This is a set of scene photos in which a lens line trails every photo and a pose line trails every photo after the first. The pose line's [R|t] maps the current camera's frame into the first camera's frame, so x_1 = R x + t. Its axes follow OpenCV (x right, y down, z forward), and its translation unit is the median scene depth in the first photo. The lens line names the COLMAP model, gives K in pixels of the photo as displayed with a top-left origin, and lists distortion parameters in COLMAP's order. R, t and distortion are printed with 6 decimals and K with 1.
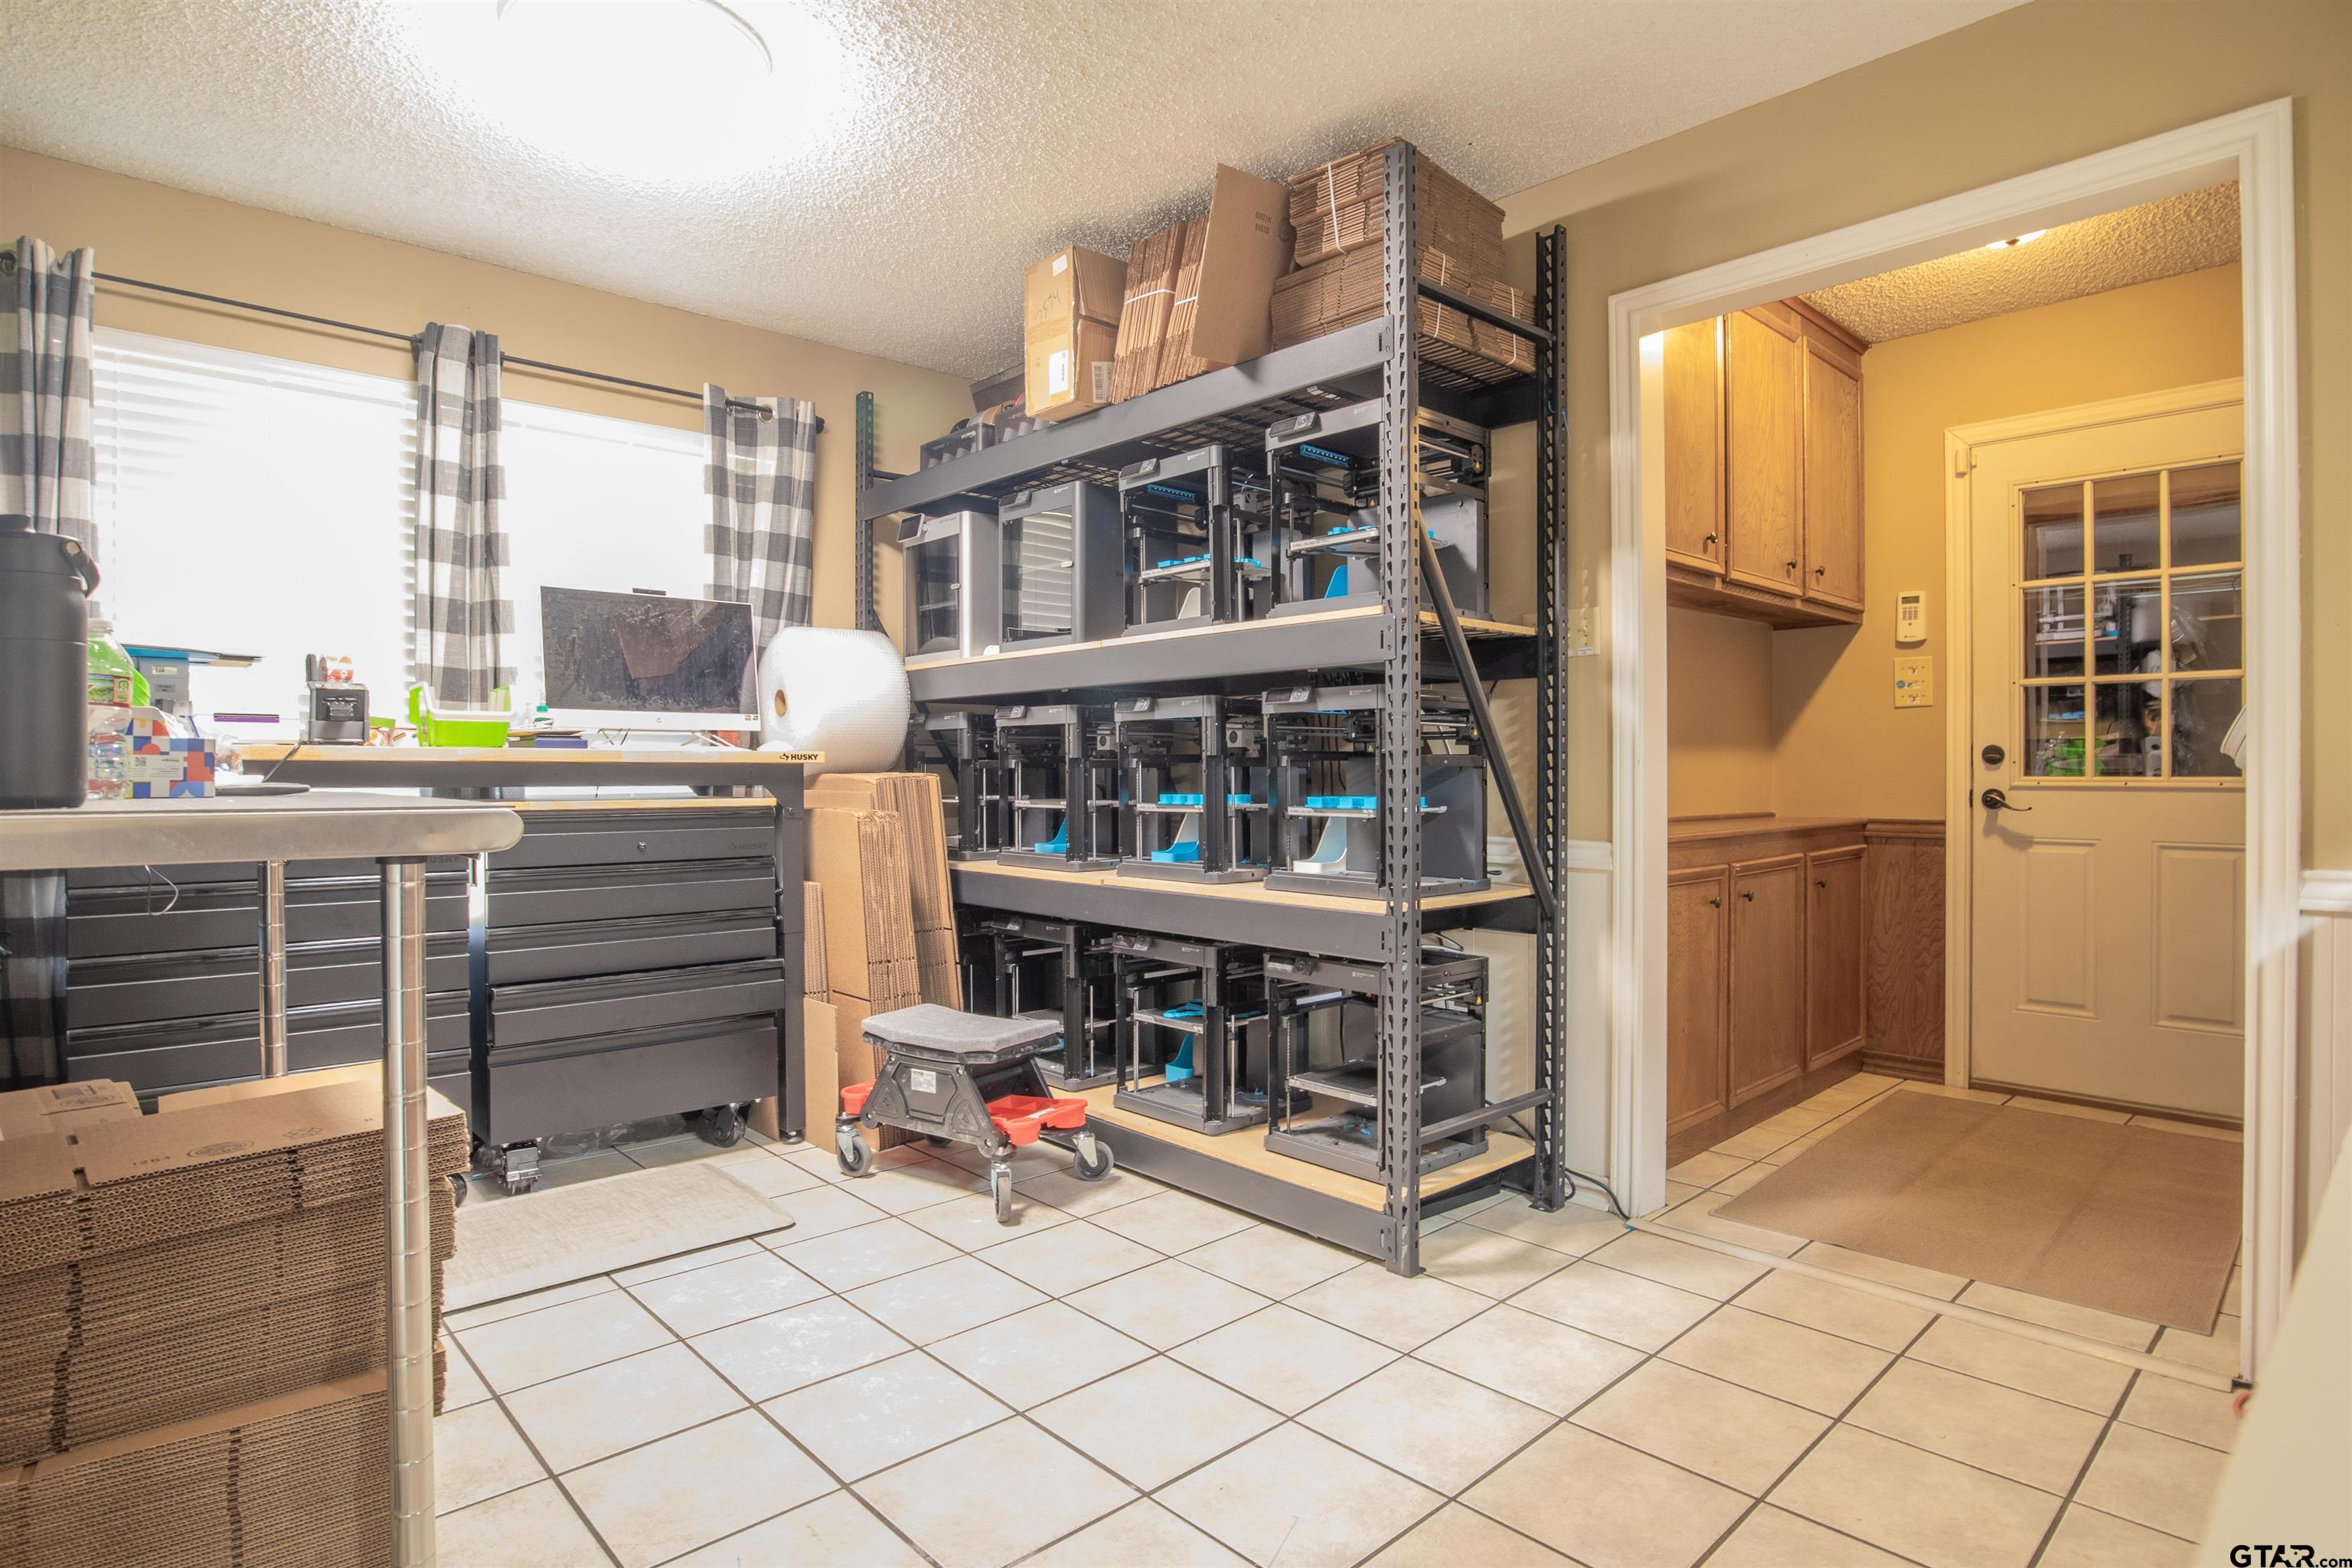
lens RADIAL K [[1221.1, 0, 1171.0], [0, 1221.1, 774.1], [0, 0, 1]] dist [-0.032692, 0.008135]
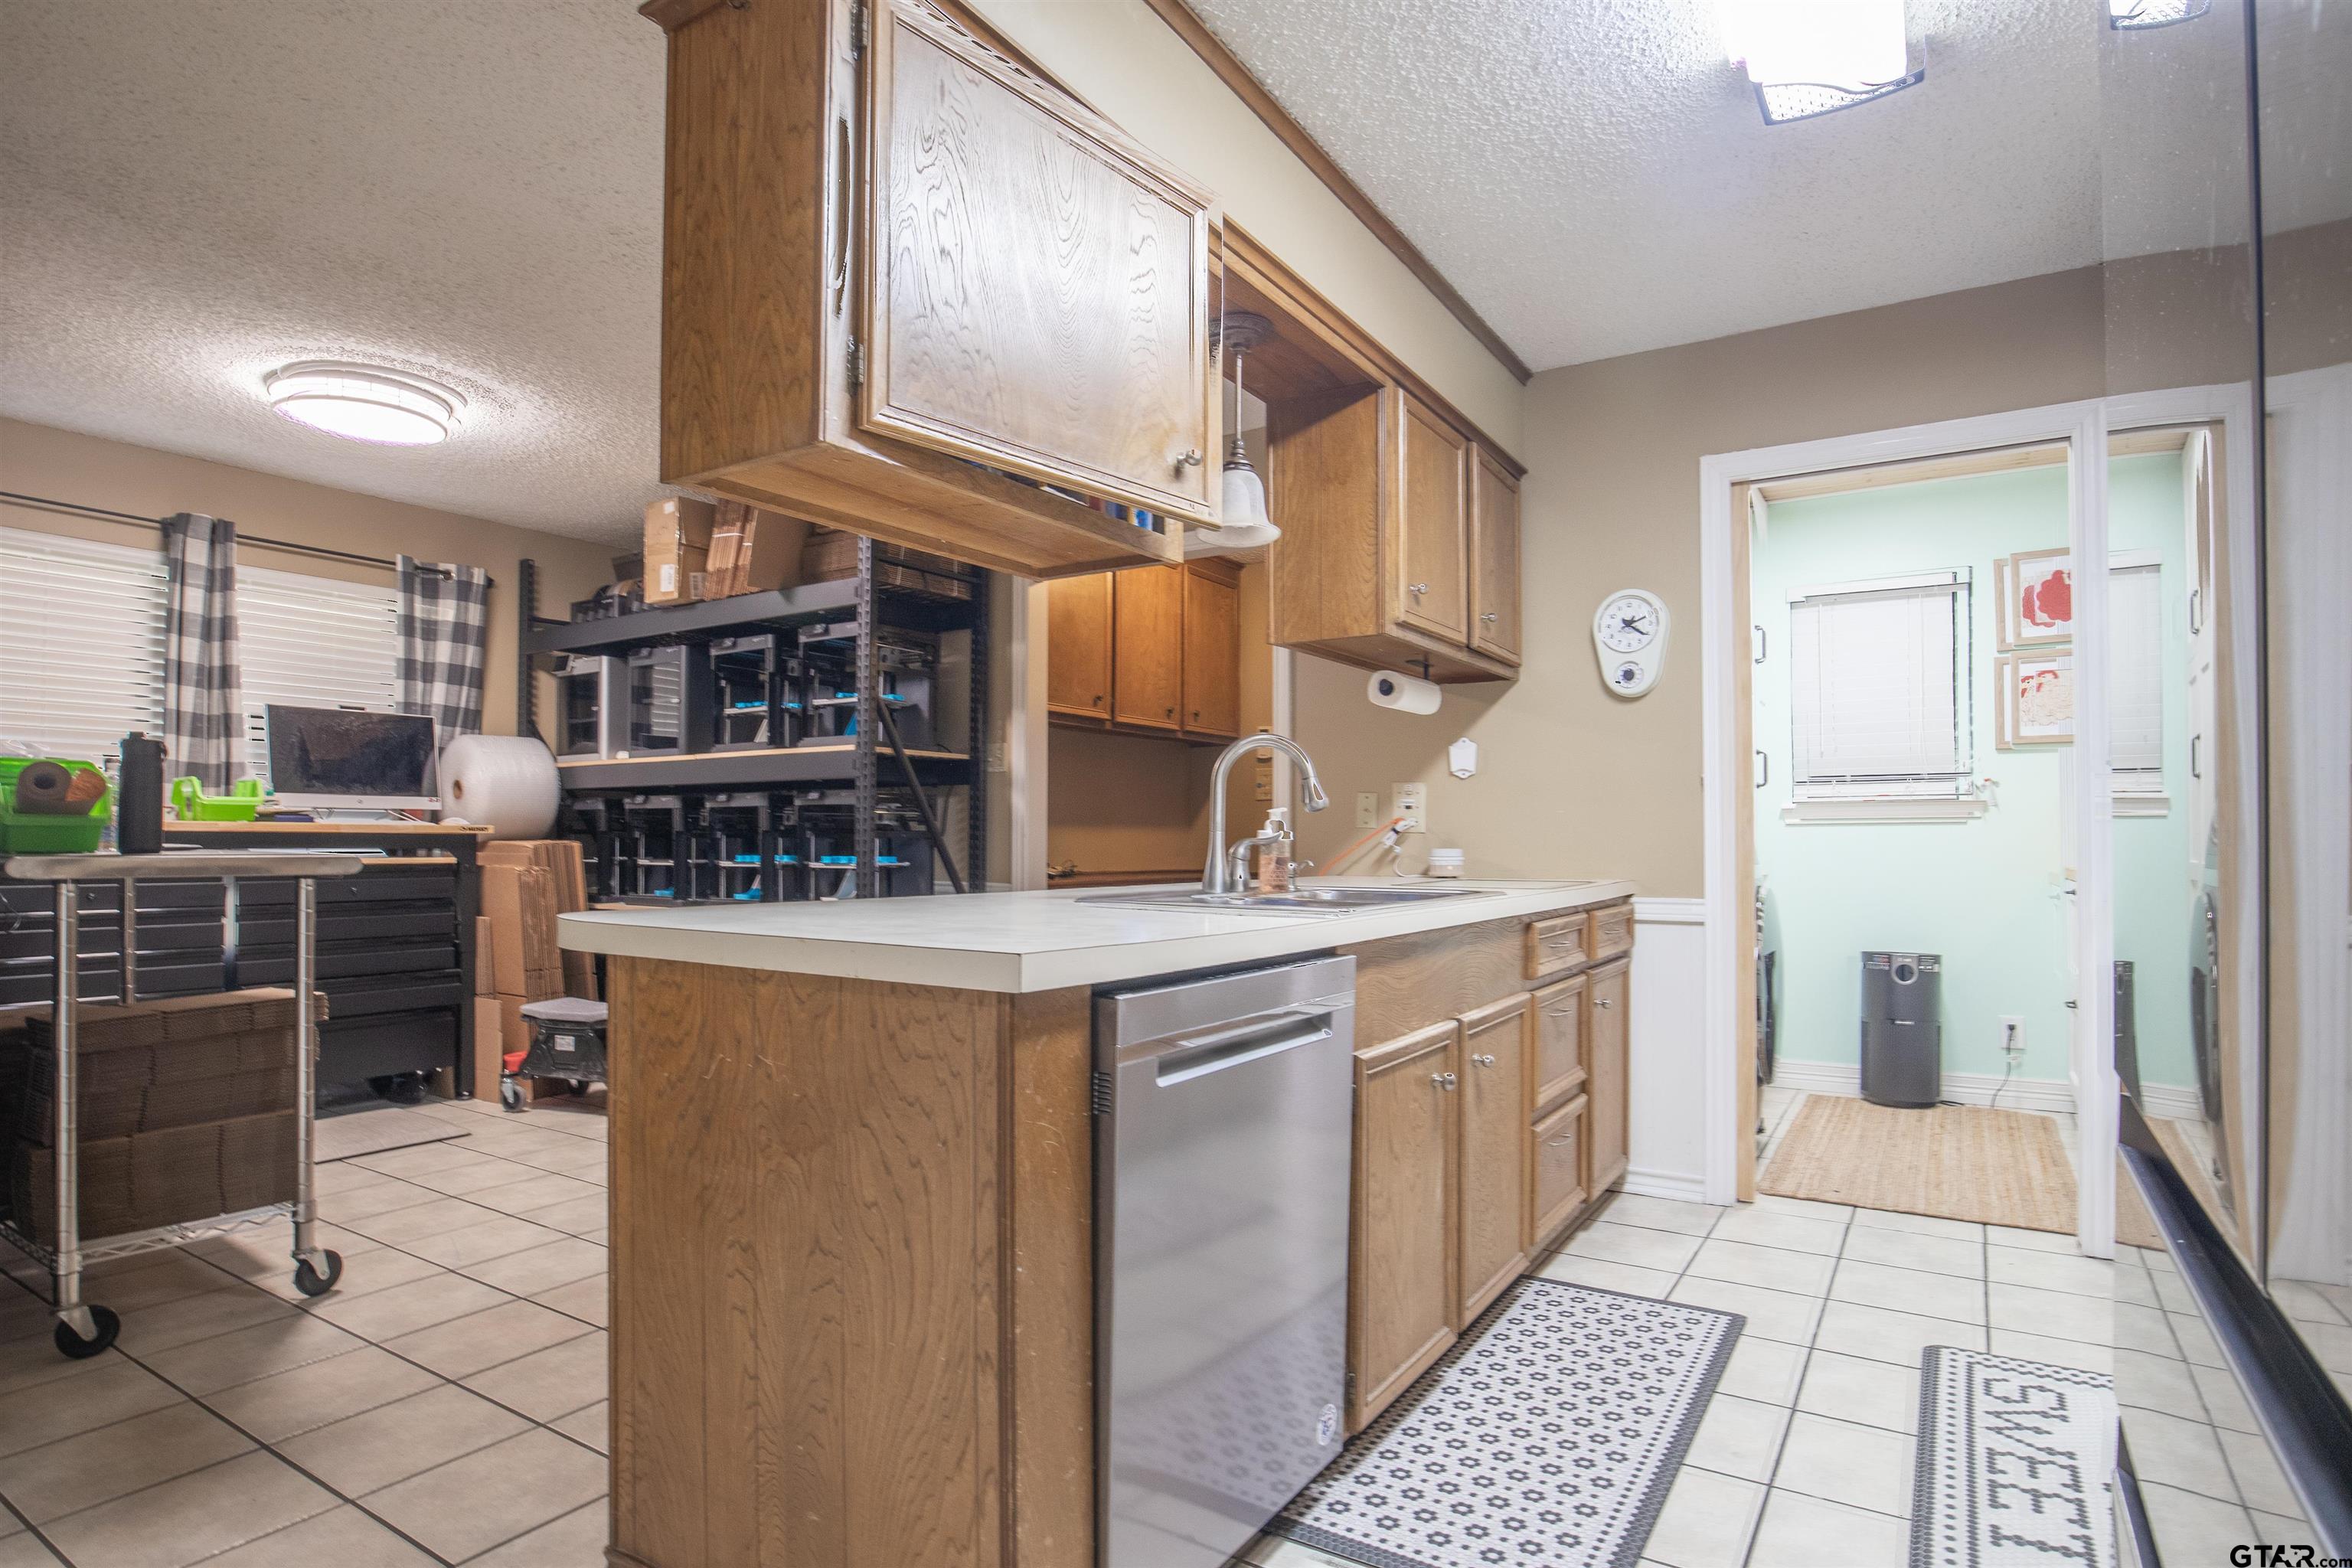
lens RADIAL K [[1221.1, 0, 1209.0], [0, 1221.1, 823.8], [0, 0, 1]] dist [-0.032692, 0.008135]
pose [[0.963267, 0.006623, 0.268464, 0.150320], [-0.002022, 0.999846, -0.017409, 0.002728], [-0.268538, 0.016227, 0.963132, -0.617327]]
